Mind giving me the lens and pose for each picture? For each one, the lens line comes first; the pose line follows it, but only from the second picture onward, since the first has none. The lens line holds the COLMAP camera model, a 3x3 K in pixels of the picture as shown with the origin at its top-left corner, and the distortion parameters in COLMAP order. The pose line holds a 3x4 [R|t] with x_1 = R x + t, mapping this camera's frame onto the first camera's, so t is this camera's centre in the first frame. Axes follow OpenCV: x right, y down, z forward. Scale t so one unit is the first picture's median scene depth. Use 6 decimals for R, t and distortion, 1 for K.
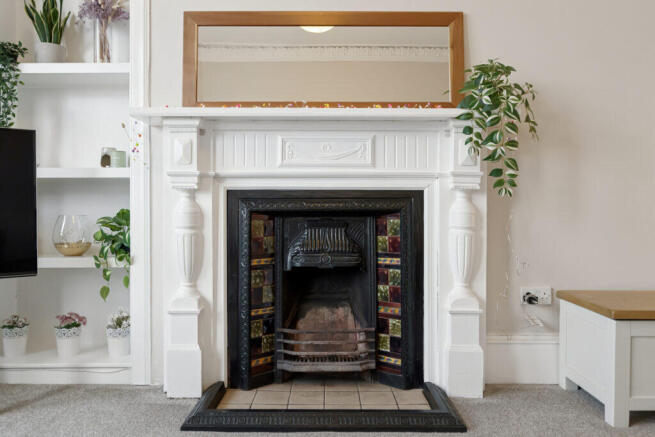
lens RADIAL K [[491.4, 0, 328.1], [0, 491.4, 215.5], [0, 0, 1]] dist [-0.006351, 0.011758]
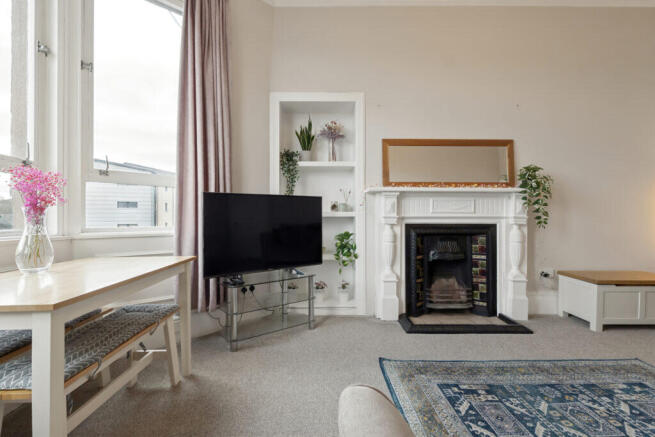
lens RADIAL K [[314.8, 0, 326.4], [0, 314.8, 219.9], [0, 0, 1]] dist [0.004006, 0.000873]
pose [[0.999917, 0.001126, 0.012859, -0.568282], [-0.001197, 0.999984, 0.005479, -0.076308], [-0.012853, -0.005494, 0.999902, -0.366667]]
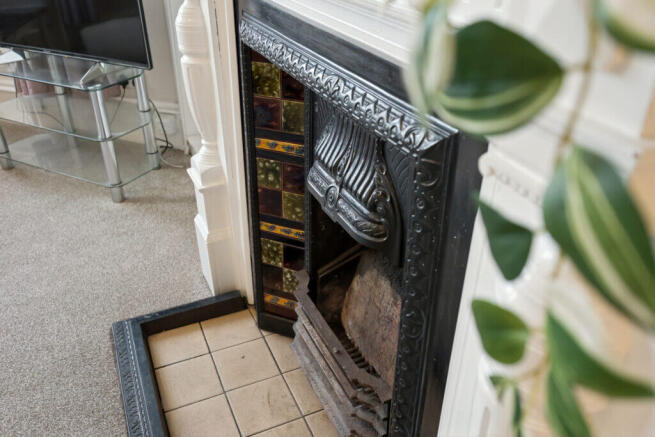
lens RADIAL K [[556.2, 0, 327.4], [0, 556.2, 217.0], [0, 0, 1]] dist [0.000081, 0.000395]
pose [[0.404433, 0.459046, -0.791019, 0.377591], [-0.003818, 0.865750, 0.500462, -0.132086], [0.914560, -0.199383, 0.351890, 0.844284]]
